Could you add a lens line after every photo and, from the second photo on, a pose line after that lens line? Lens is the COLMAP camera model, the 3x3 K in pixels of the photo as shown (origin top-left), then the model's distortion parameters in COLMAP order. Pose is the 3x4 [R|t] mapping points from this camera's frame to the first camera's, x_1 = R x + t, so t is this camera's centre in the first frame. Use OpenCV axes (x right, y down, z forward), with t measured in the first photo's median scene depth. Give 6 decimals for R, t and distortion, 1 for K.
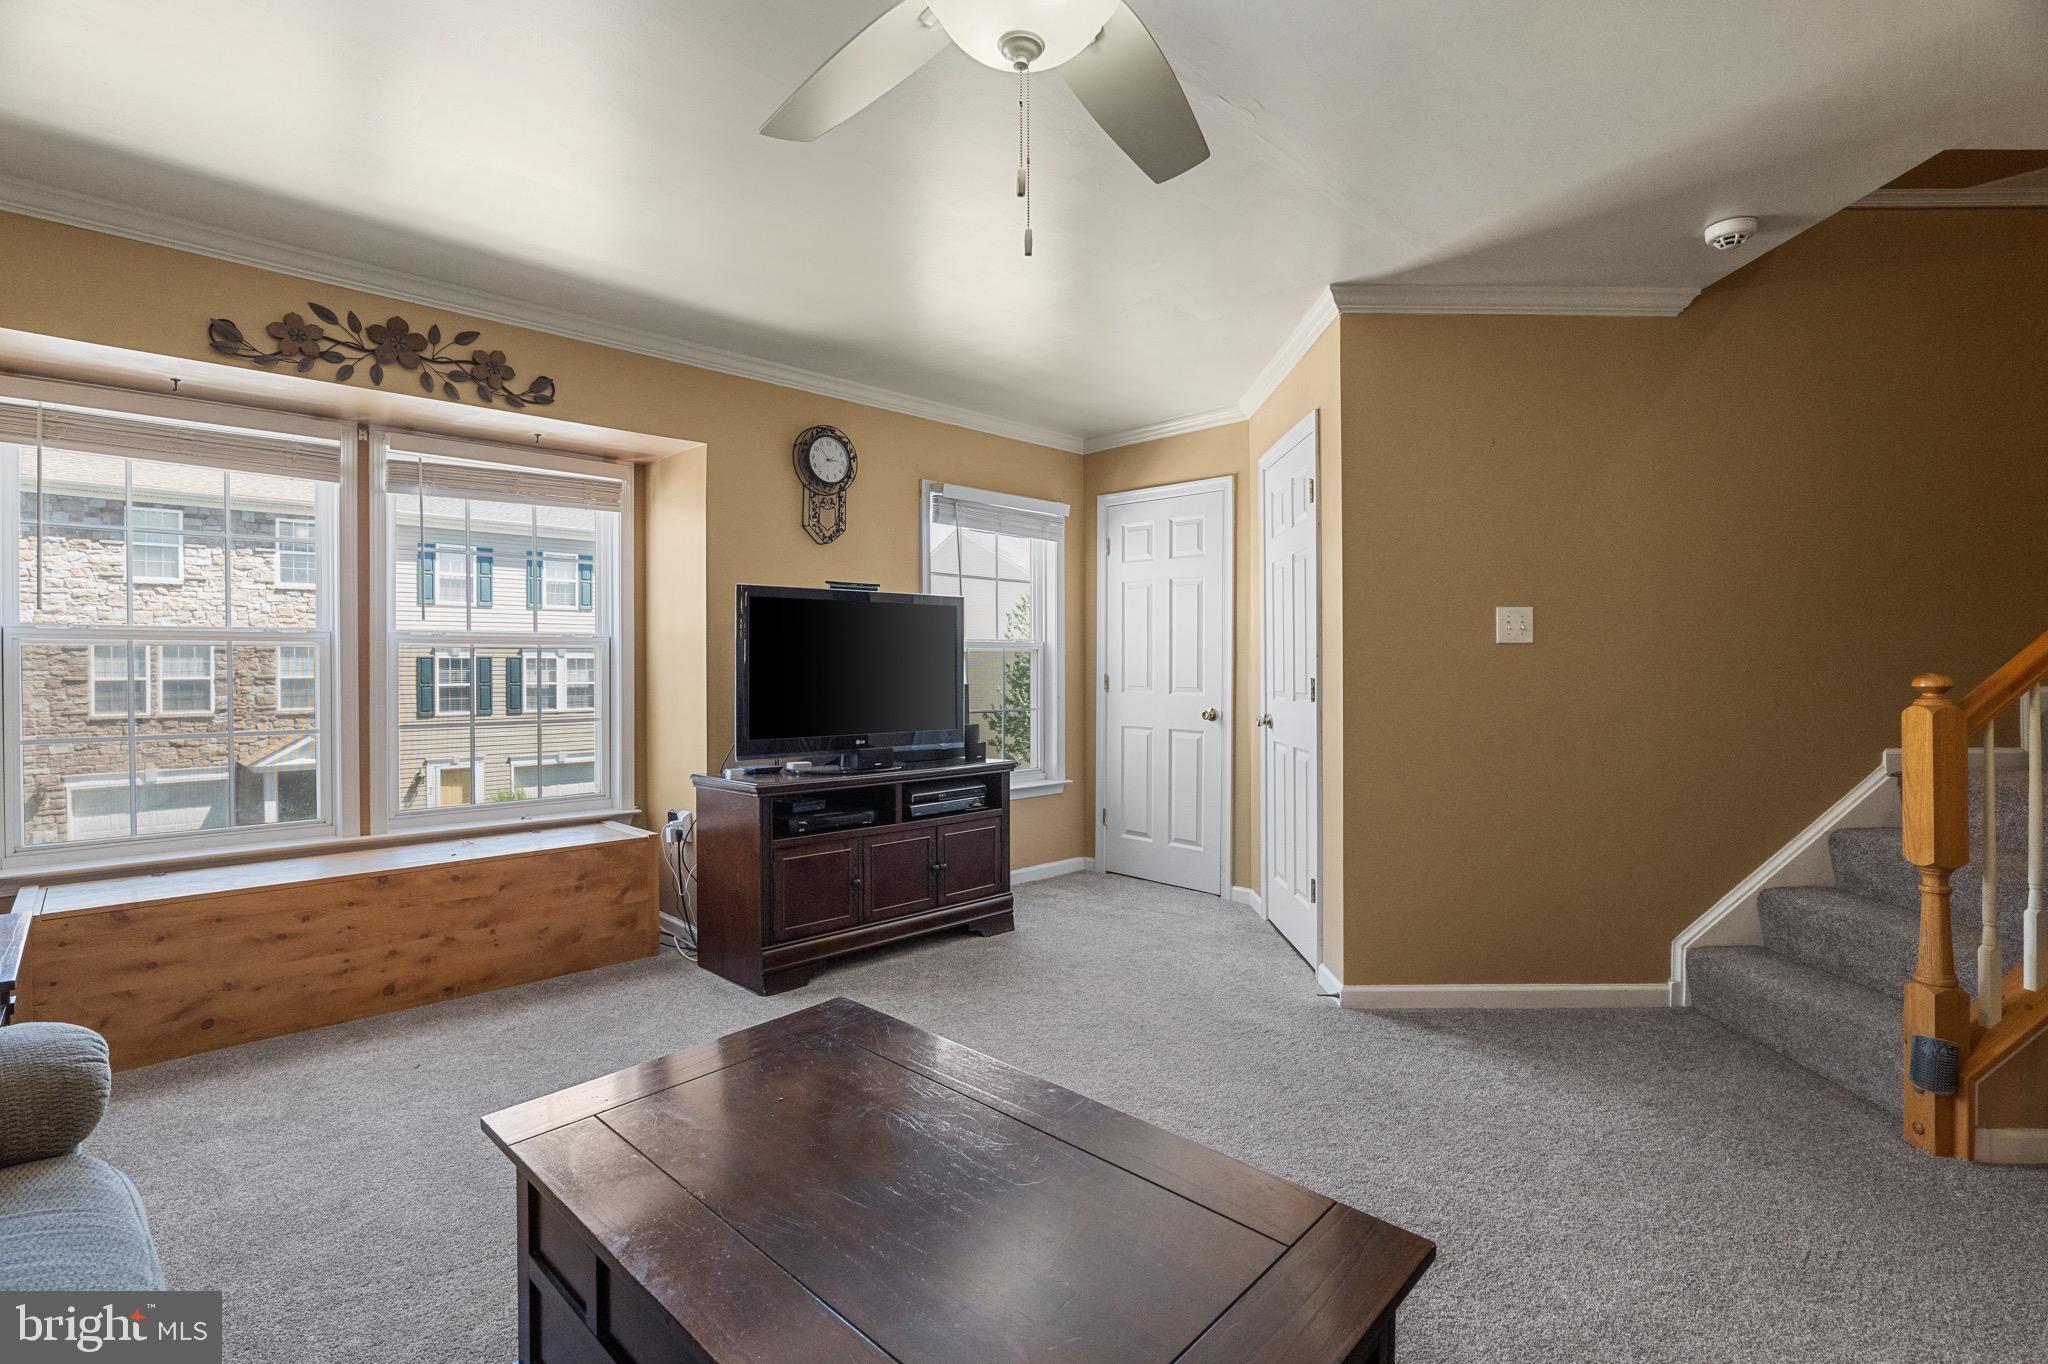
lens RADIAL K [[964.1, 0, 1030.2], [0, 964.1, 668.0], [0, 0, 1]] dist [-0.025639, 0.002602]
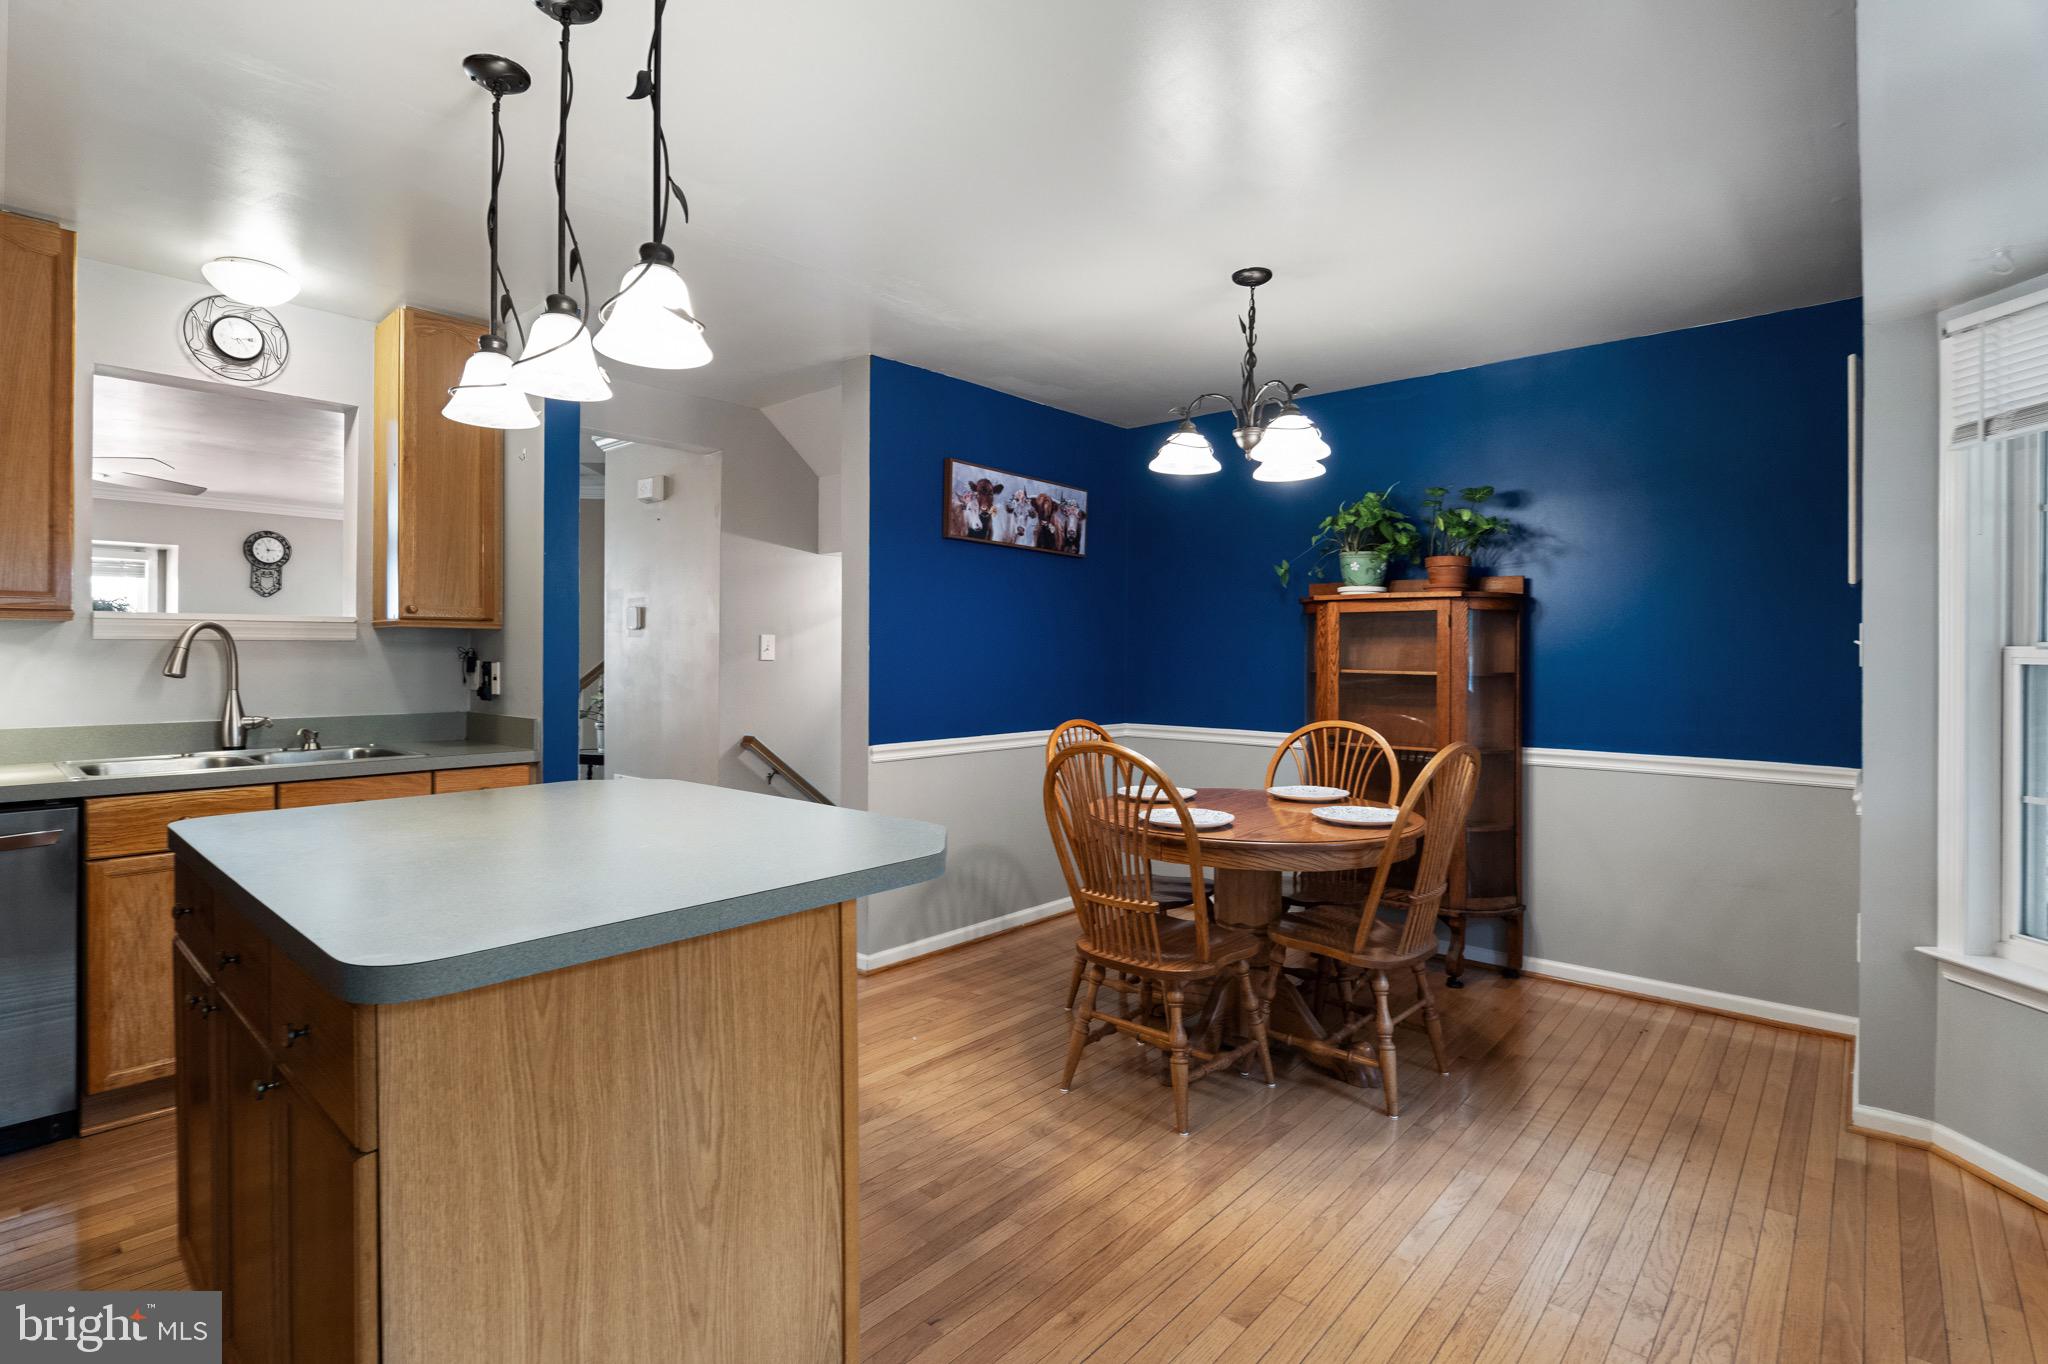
lens RADIAL K [[964.1, 0, 1024.1], [0, 964.1, 670.5], [0, 0, 1]] dist [-0.025639, 0.002602]
pose [[0.999118, -0.004146, 0.041789, 1.228410], [0.004014, 0.999987, 0.003252, 0.009673], [-0.041802, -0.003081, 0.999121, -0.909155]]
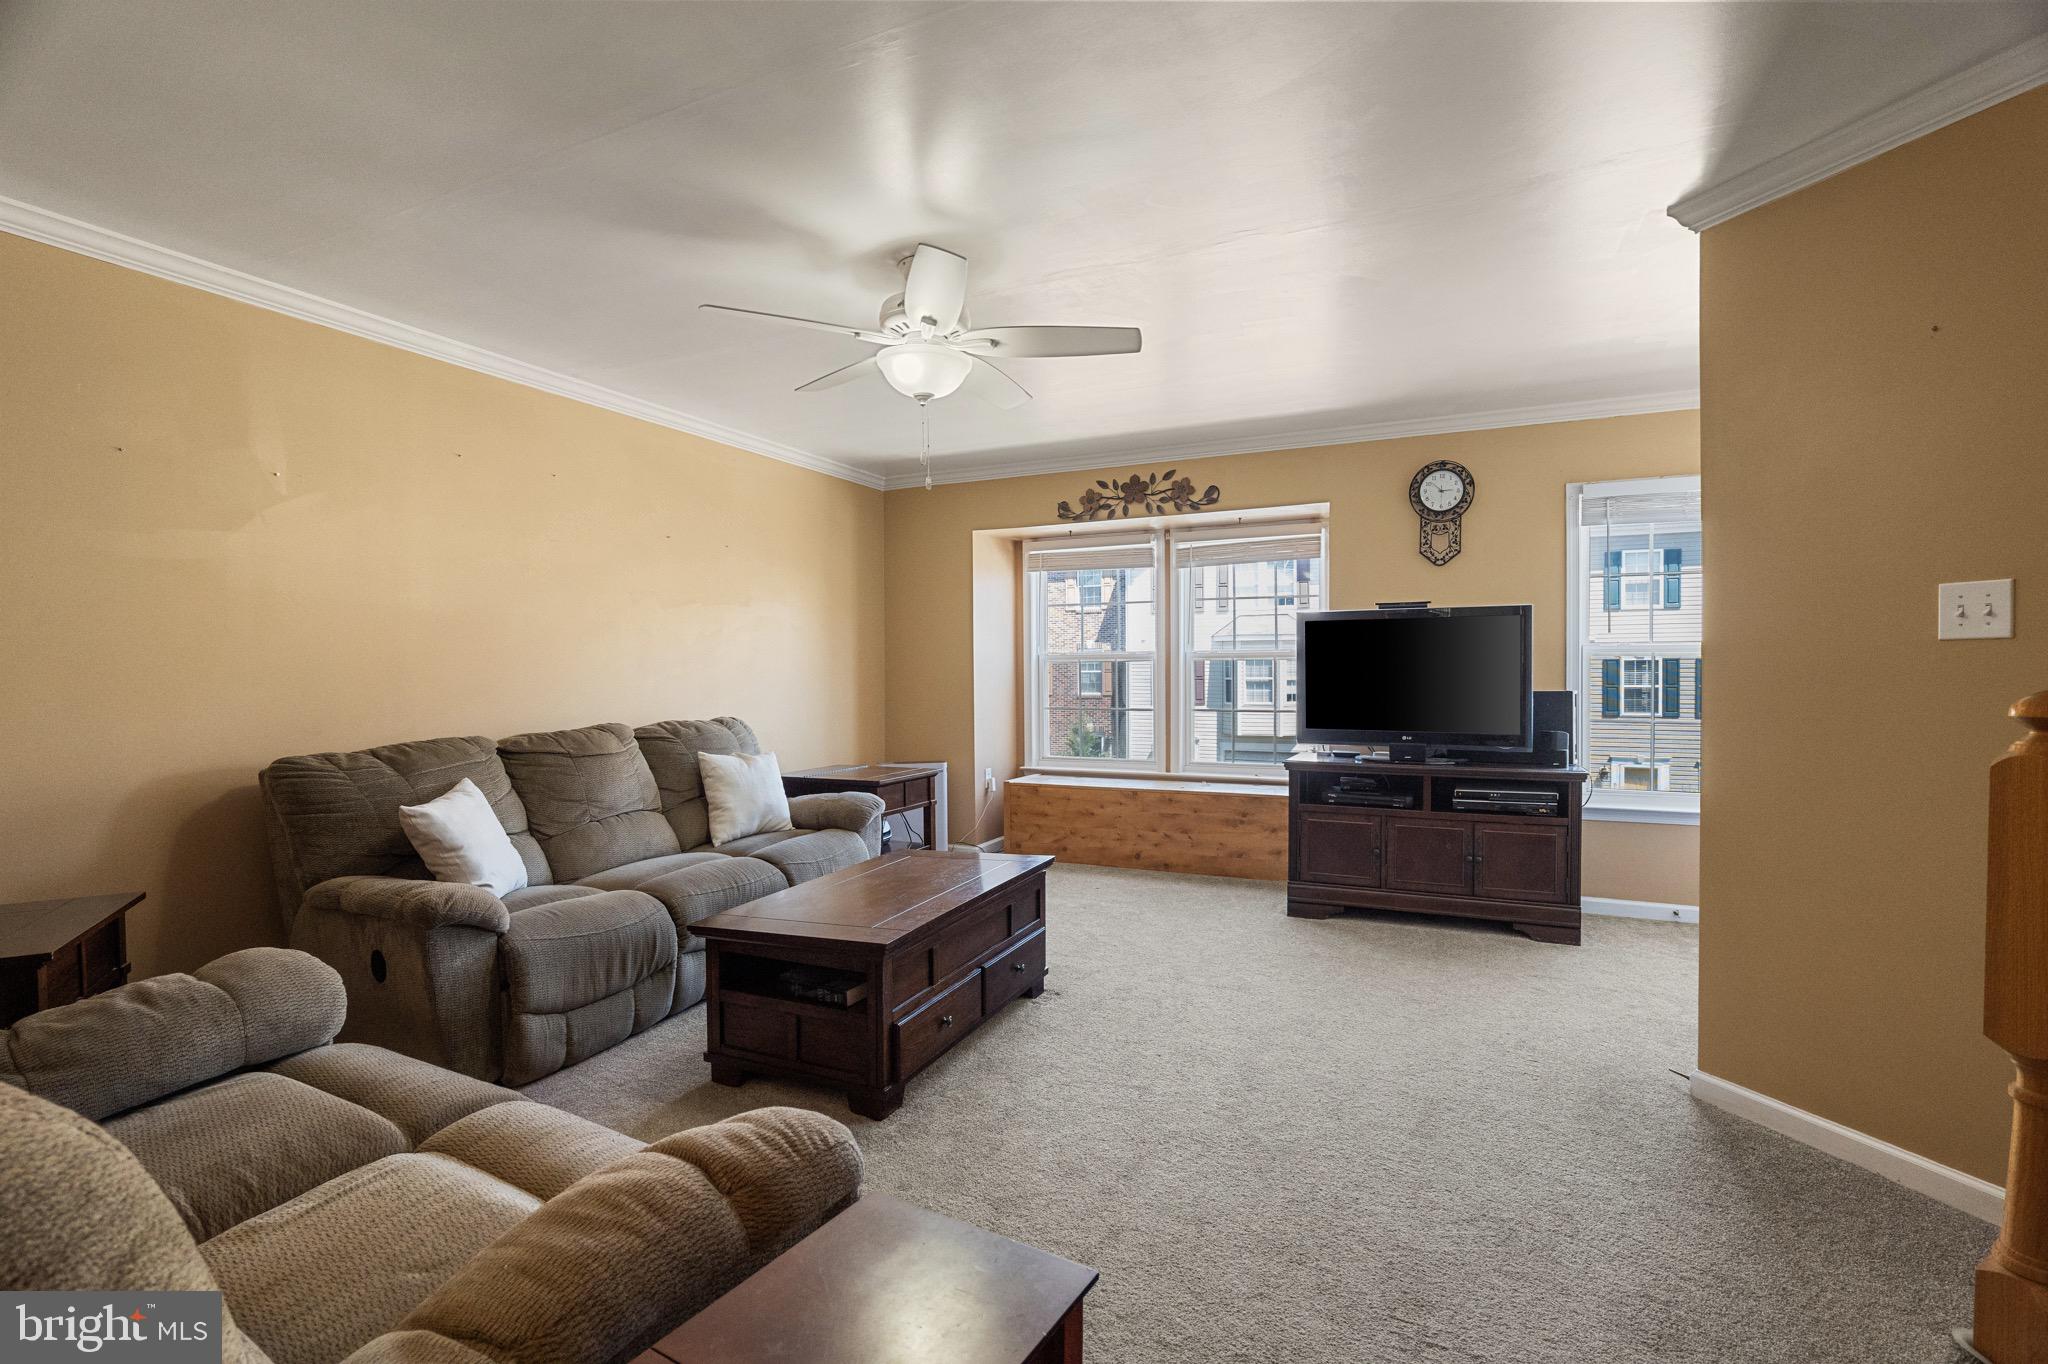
lens RADIAL K [[964.1, 0, 1015.2], [0, 964.1, 682.1], [0, 0, 1]] dist [-0.025639, 0.002602]
pose [[0.322117, 0.010209, -0.946645, 0.763985], [0.003097, 0.999925, 0.011837, -0.005953], [0.946695, -0.006744, 0.322062, 0.170875]]
